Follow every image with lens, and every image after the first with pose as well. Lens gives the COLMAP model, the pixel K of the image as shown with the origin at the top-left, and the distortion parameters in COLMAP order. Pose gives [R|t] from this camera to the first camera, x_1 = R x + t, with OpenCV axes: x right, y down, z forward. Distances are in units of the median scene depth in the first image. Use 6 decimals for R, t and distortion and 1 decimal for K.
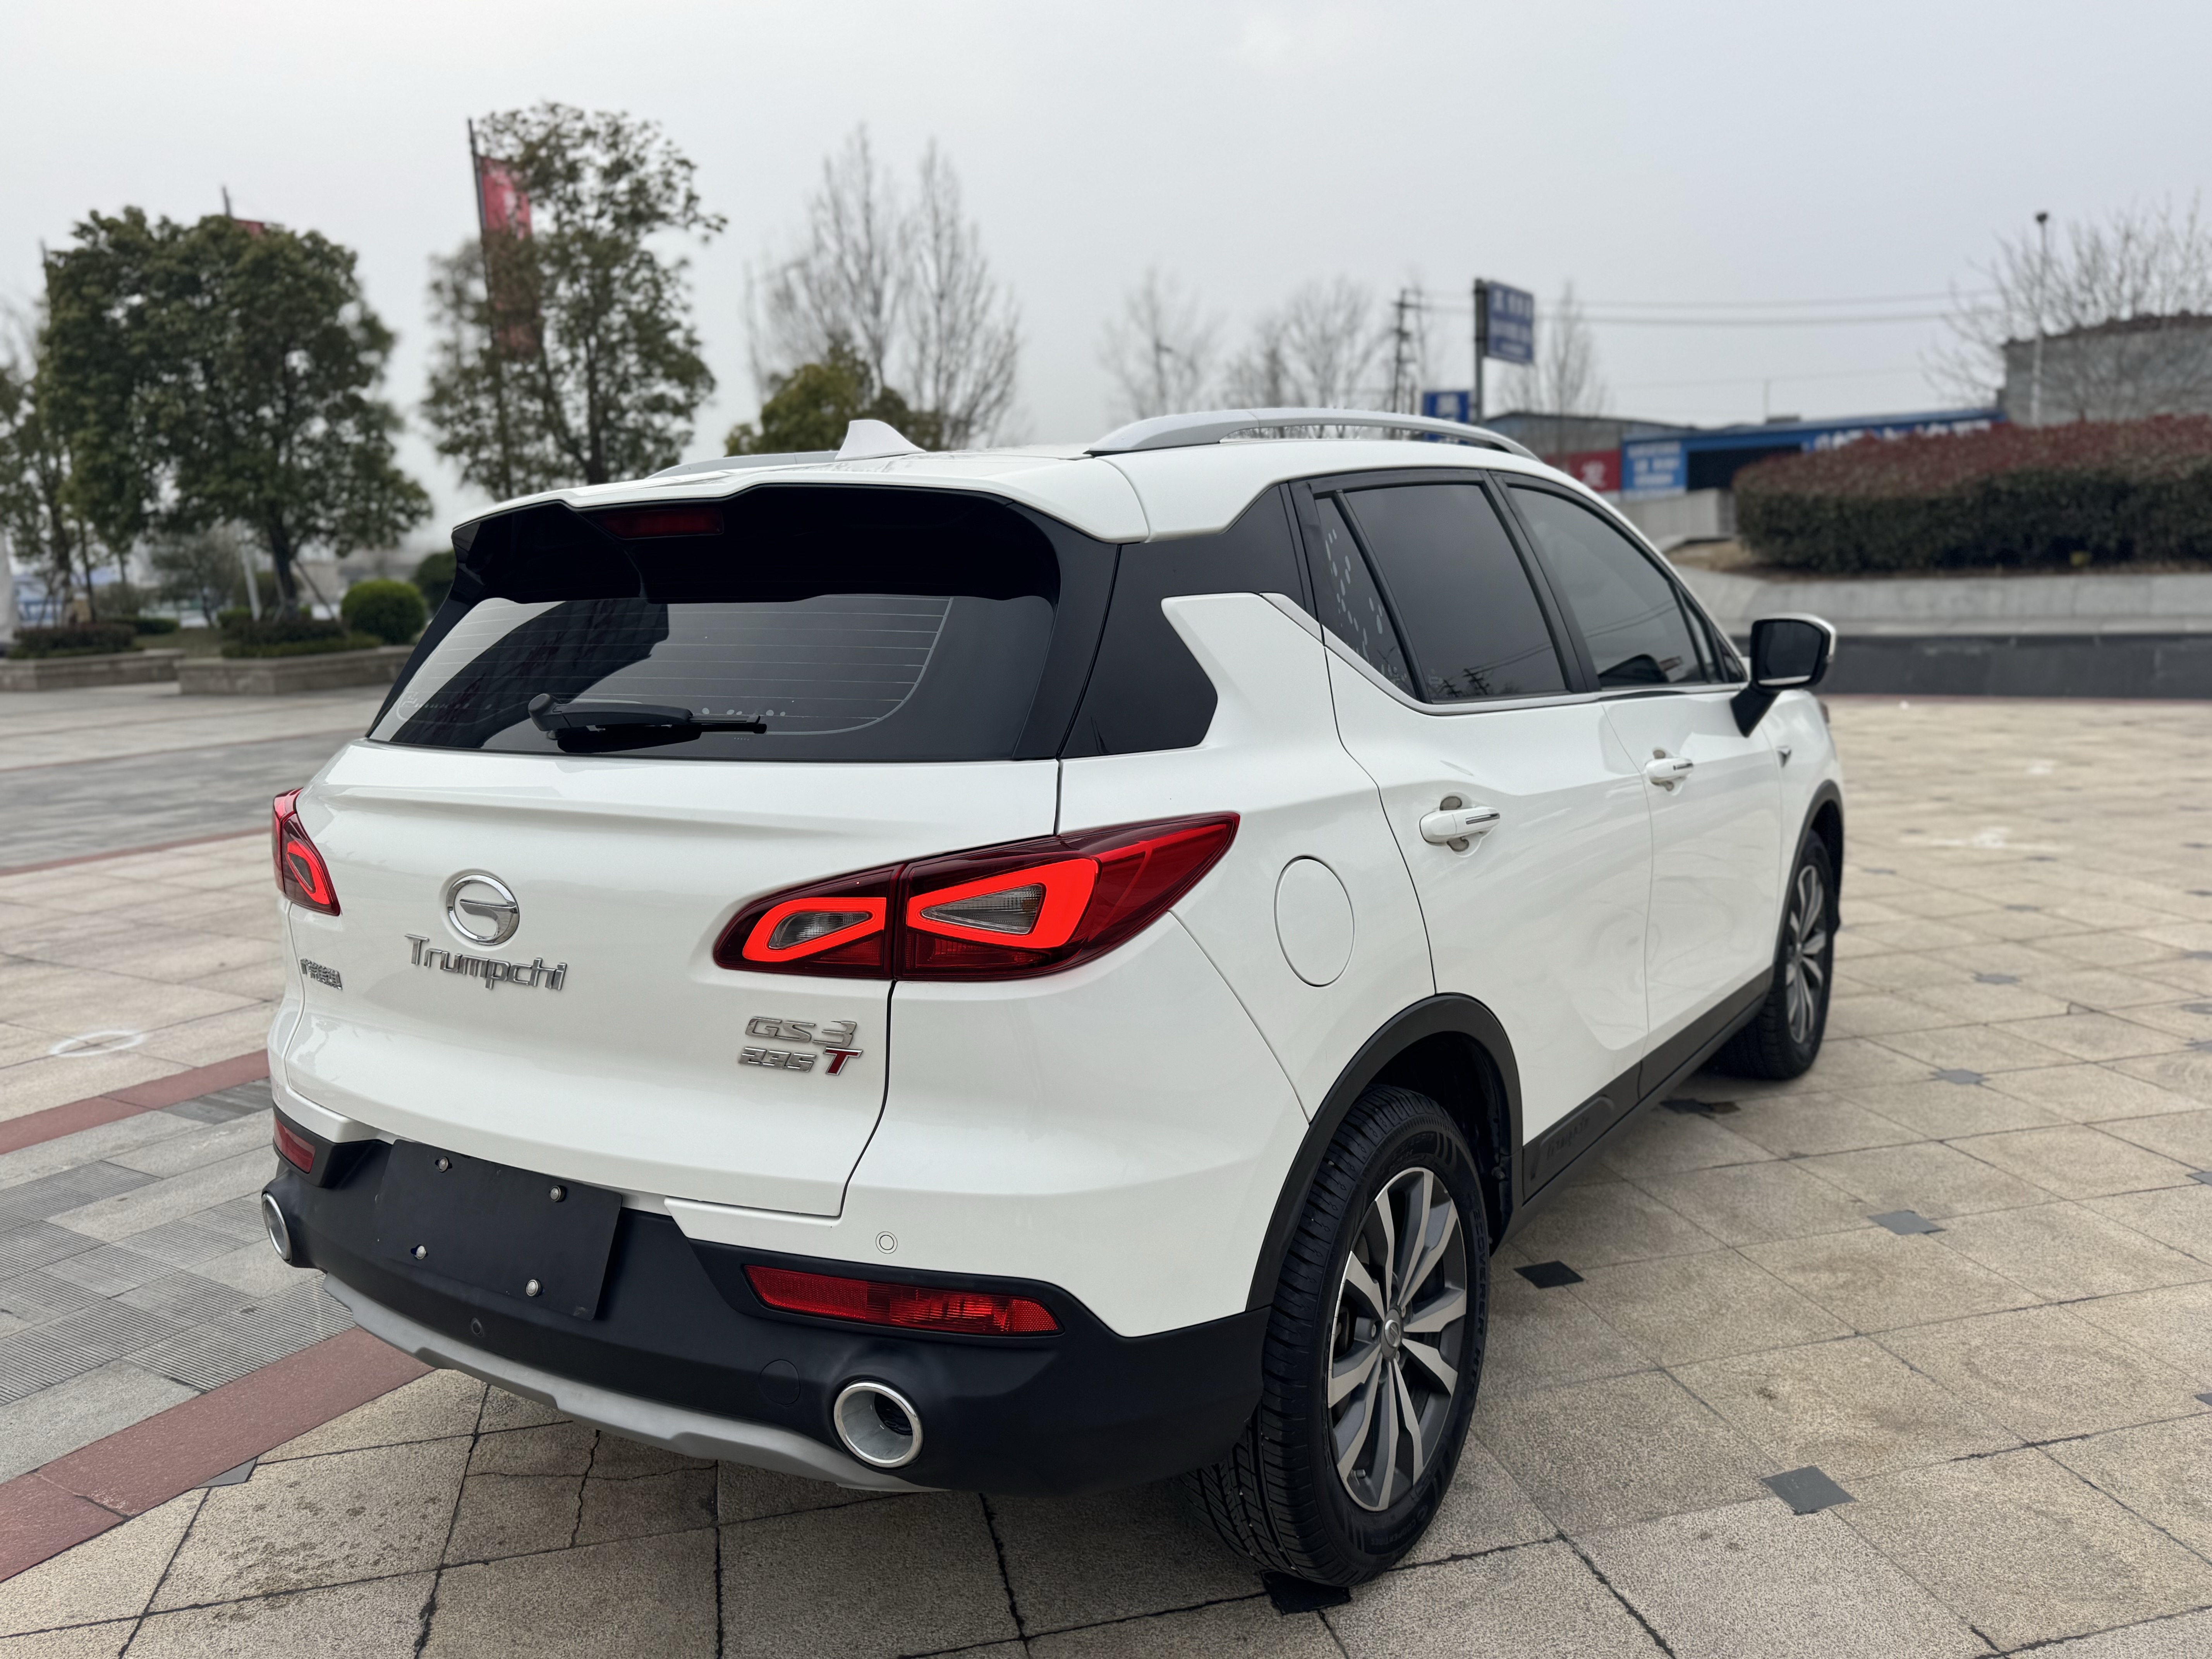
lens RADIAL K [[1662.8, 0, 1119.2], [0, 1662.8, 834.3], [0, 0, 1]] dist [0.052673, -0.067848]
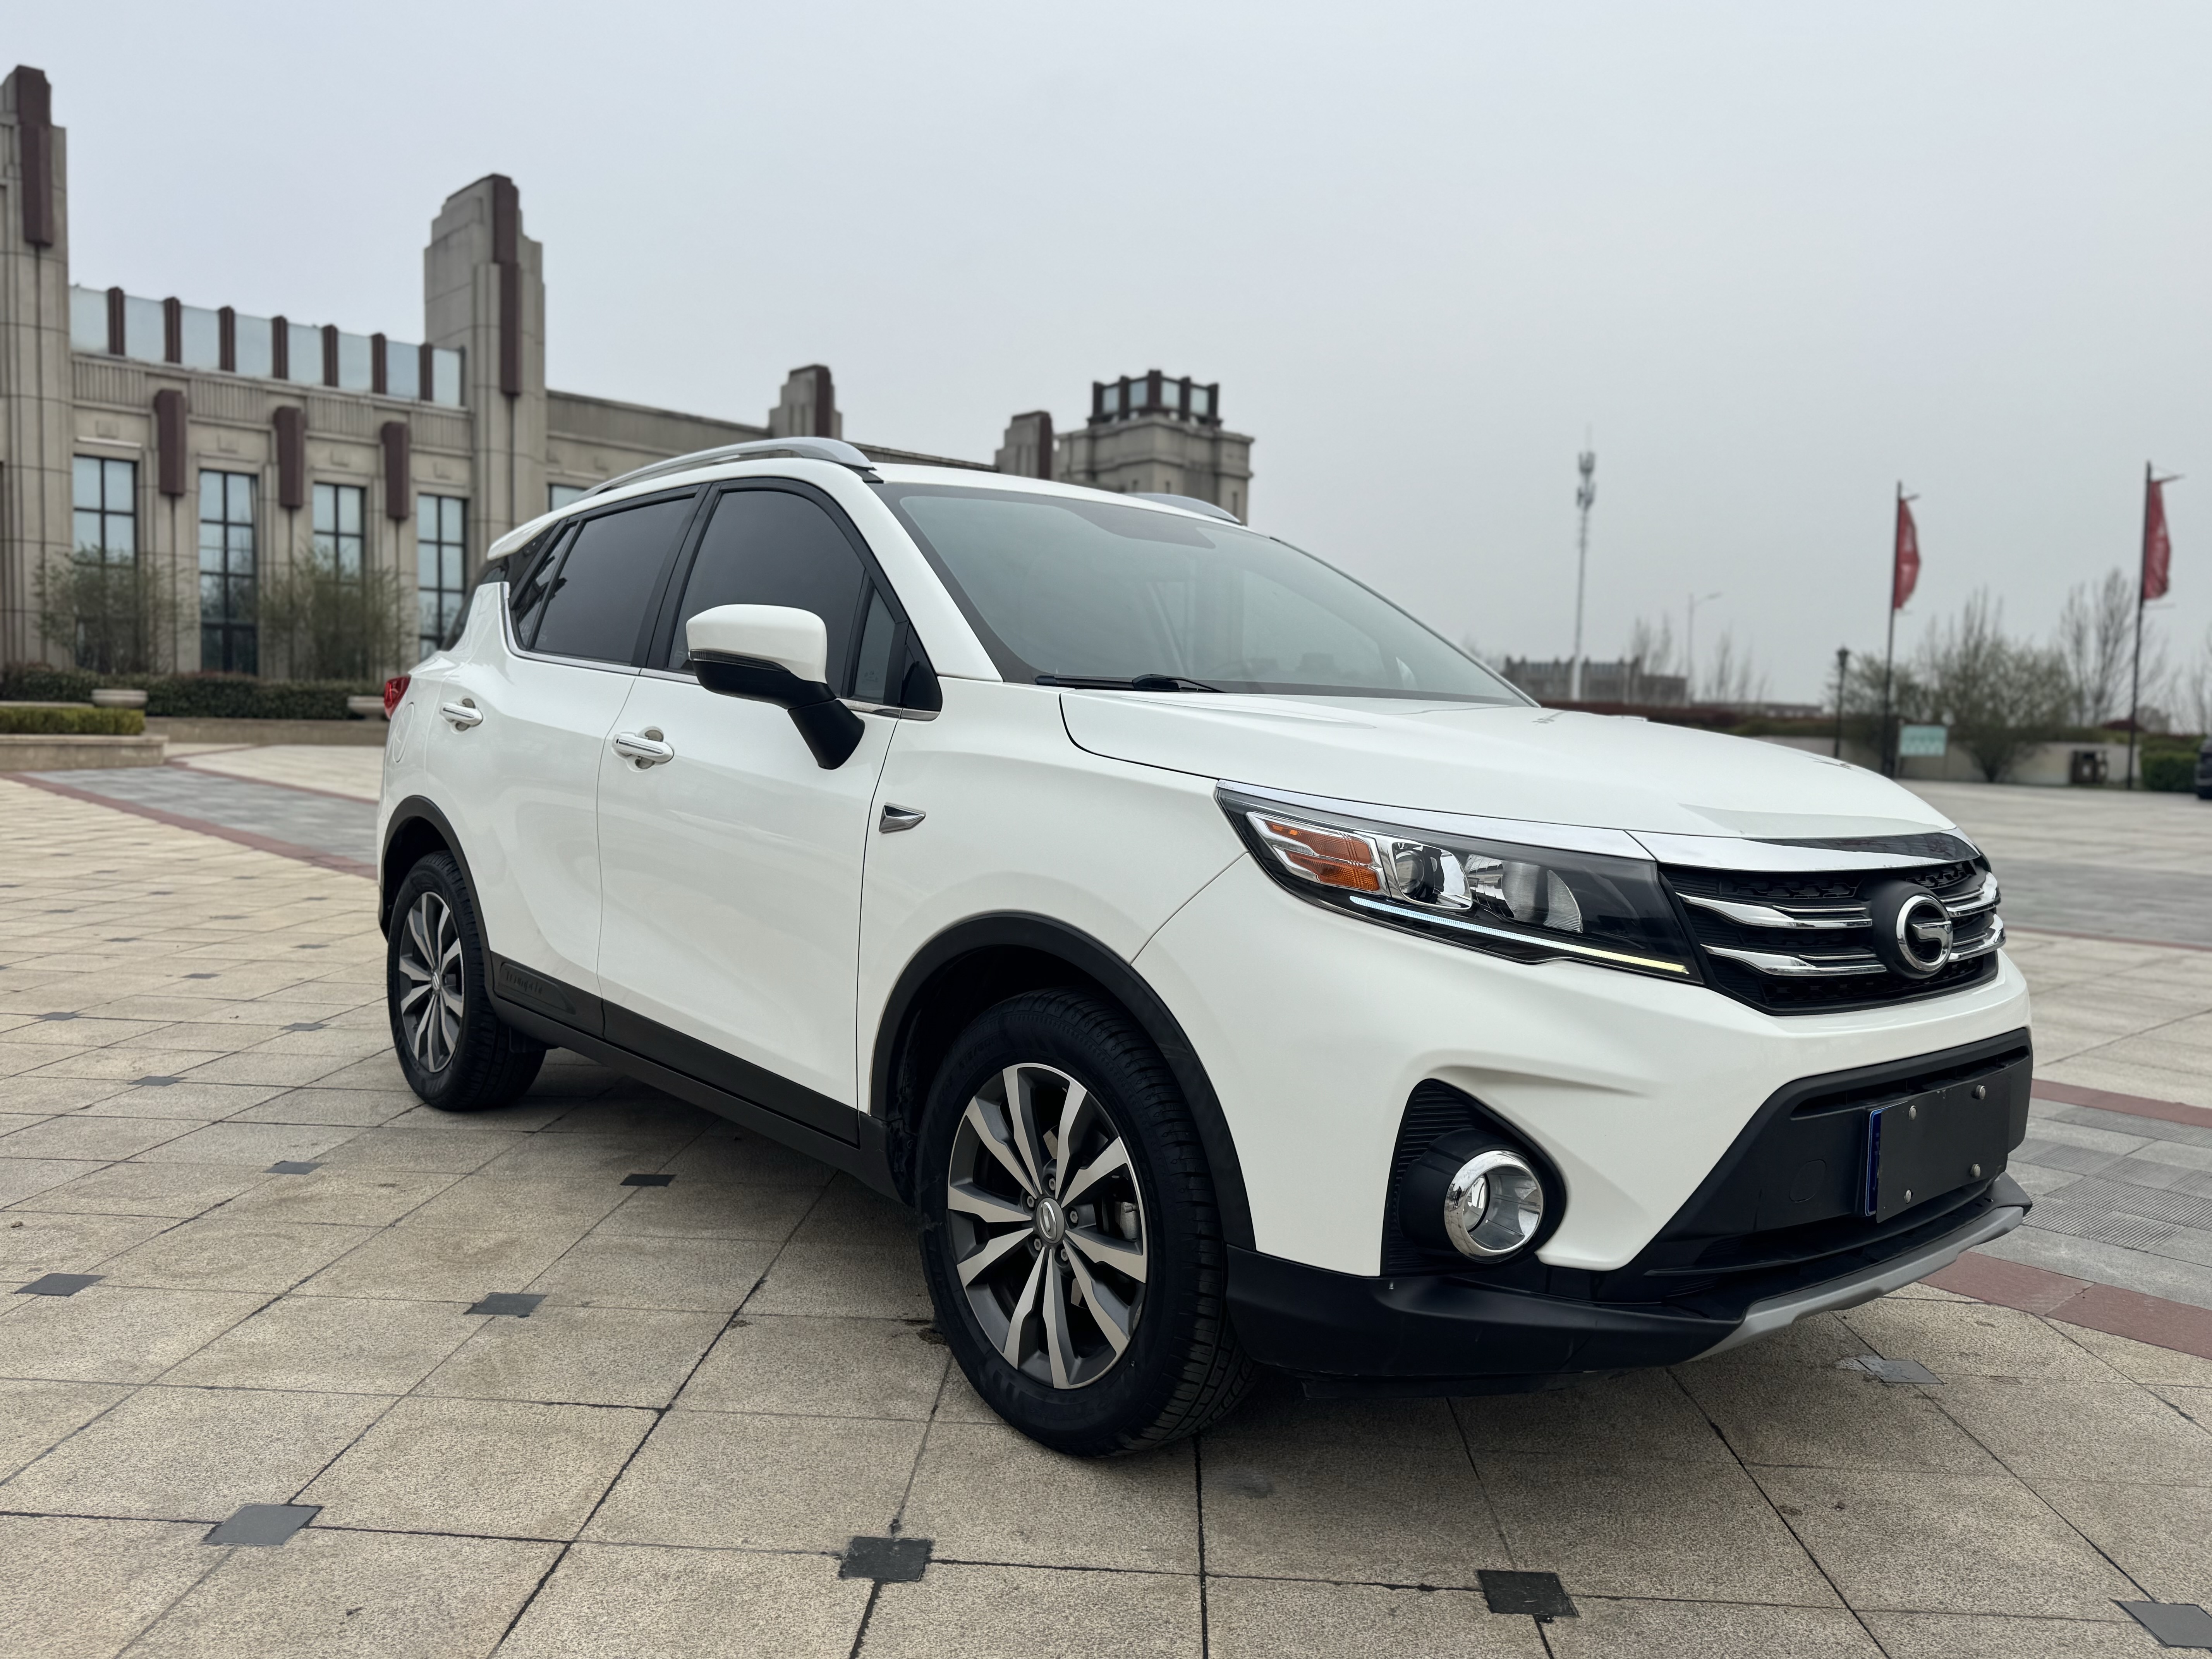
lens RADIAL K [[1662.8, 0, 1108.9], [0, 1662.8, 844.0], [0, 0, 1]] dist [0.052673, -0.067848]
pose [[-0.264605, 0.101994, -0.958948, 0.257754], [-0.176649, 0.972440, 0.152172, -0.039095], [0.948040, 0.209662, -0.239295, 0.315409]]
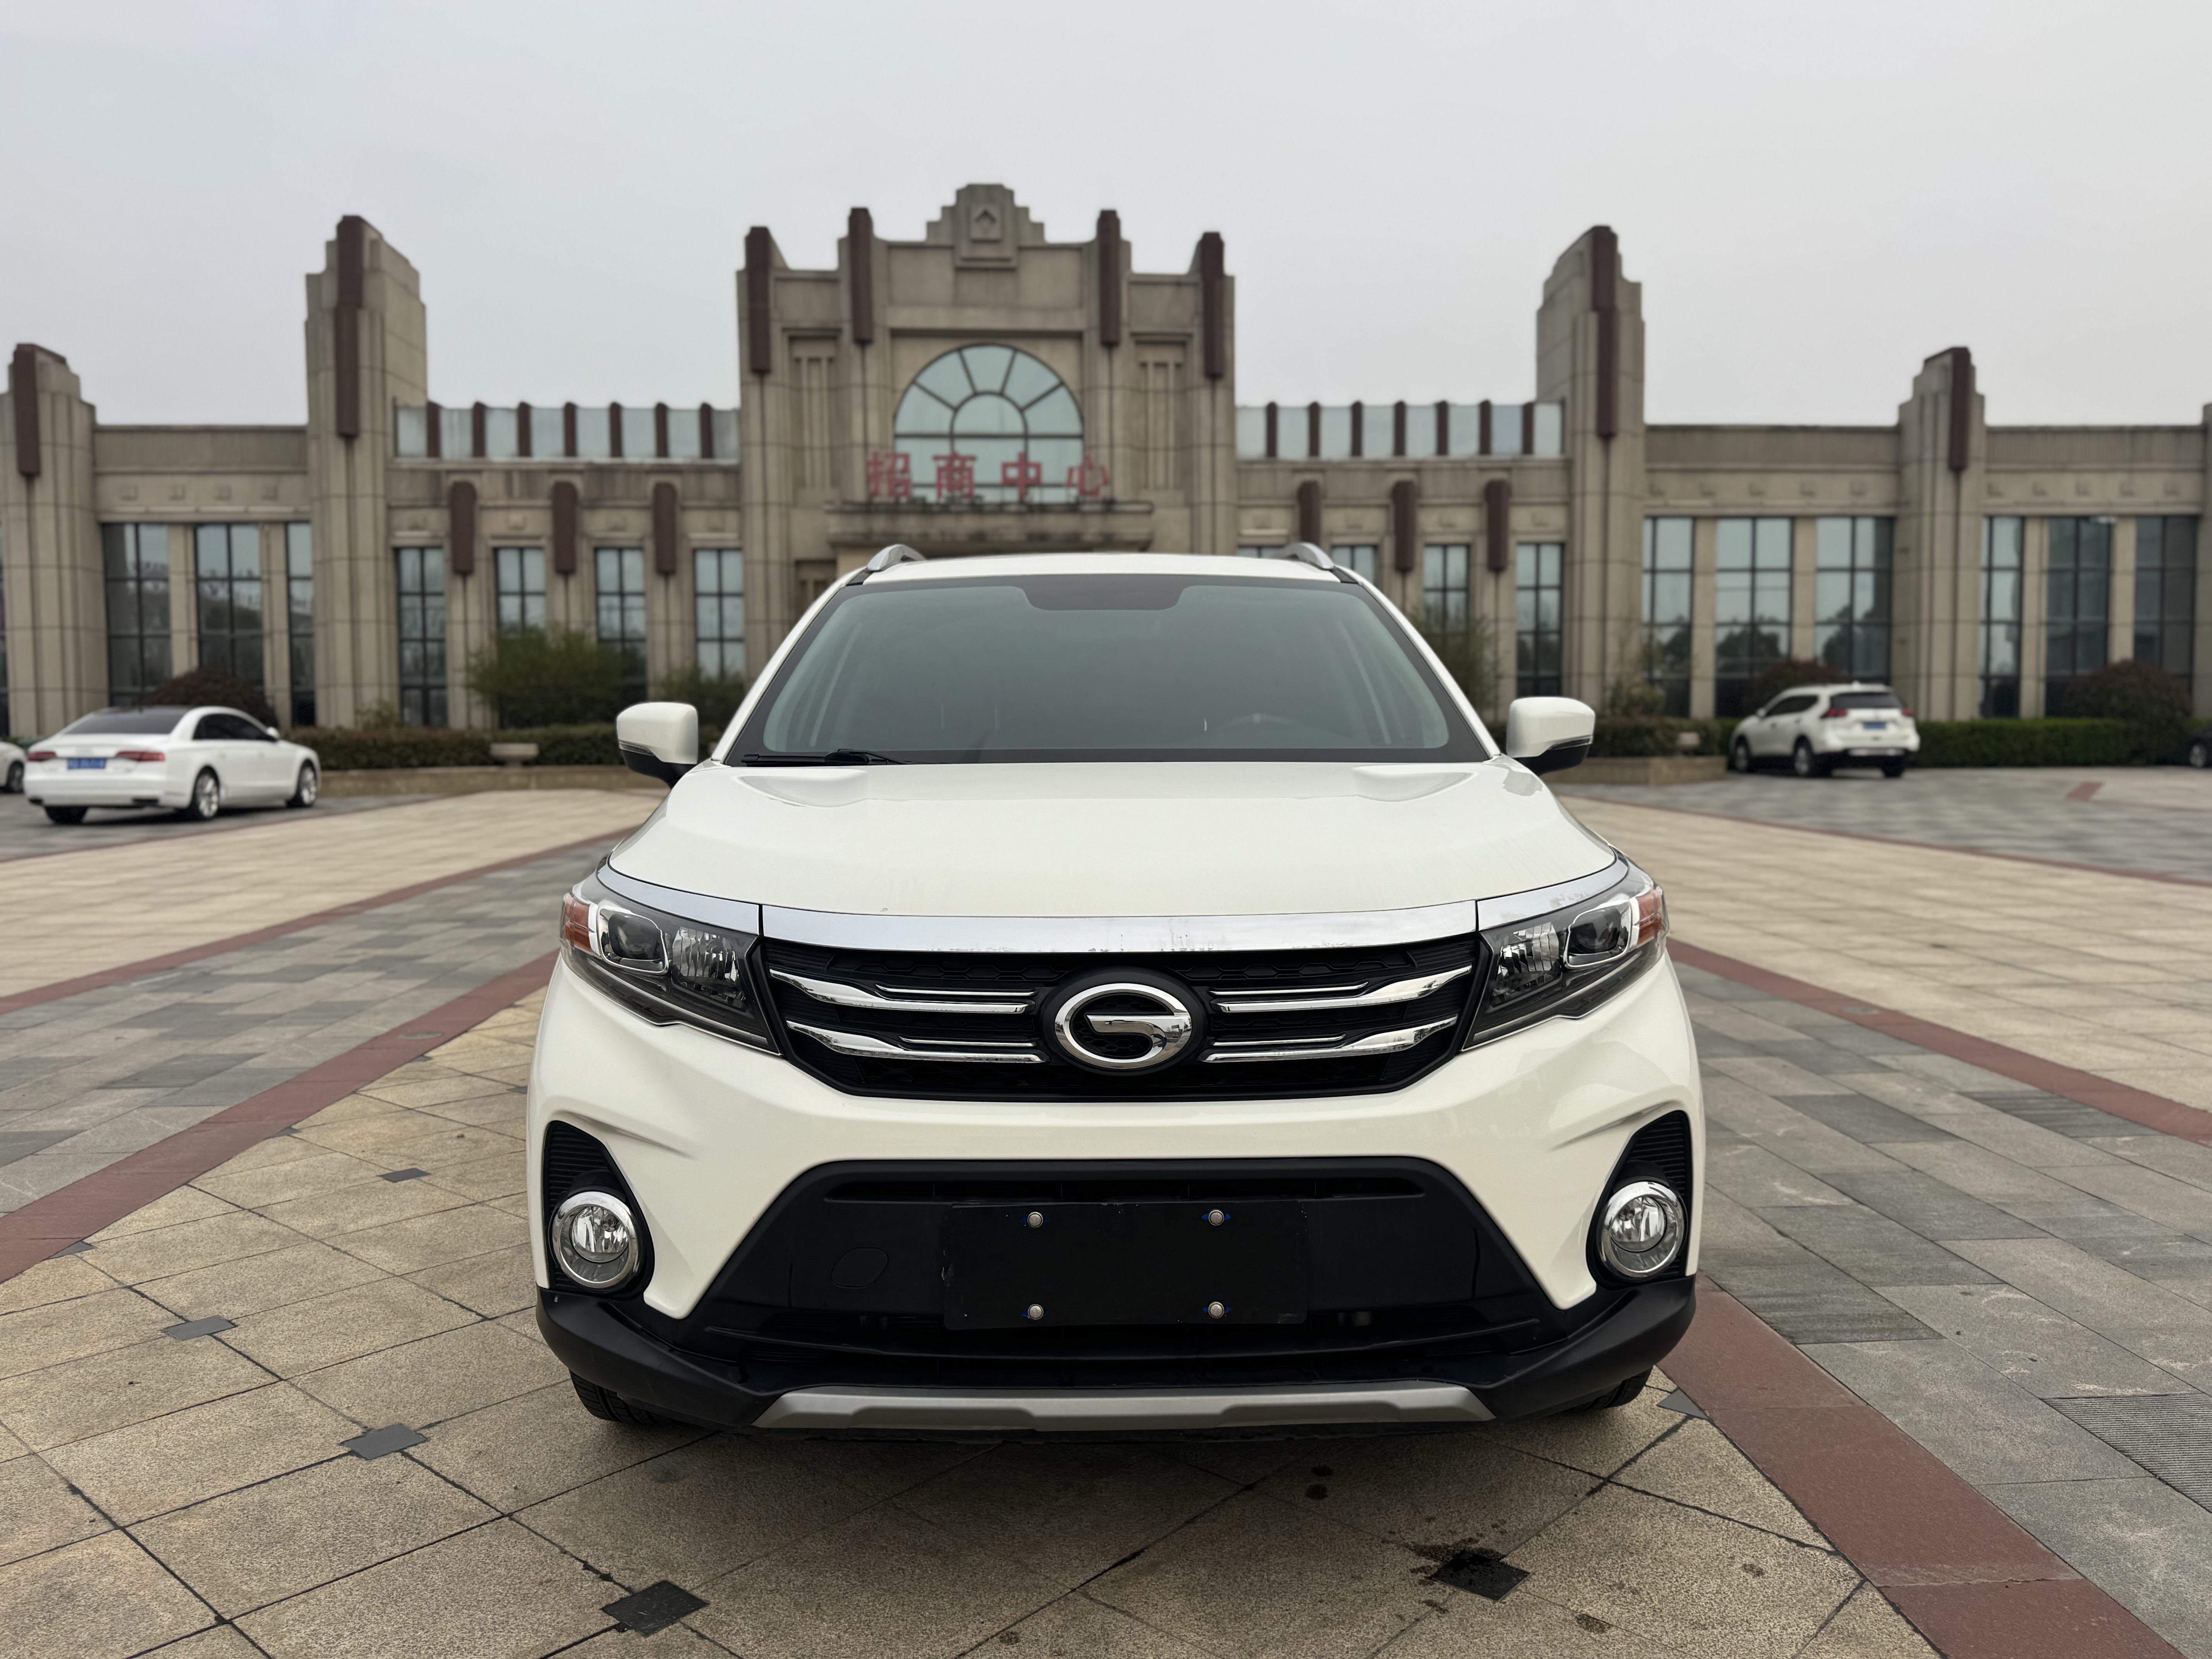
lens RADIAL K [[1662.8, 0, 1100.3], [0, 1662.8, 850.5], [0, 0, 1]] dist [0.052673, -0.067848]
pose [[-0.822043, 0.086178, -0.562866, 0.171827], [-0.050416, 0.973584, 0.222692, -0.064102], [0.567189, 0.211440, -0.795984, 0.449489]]
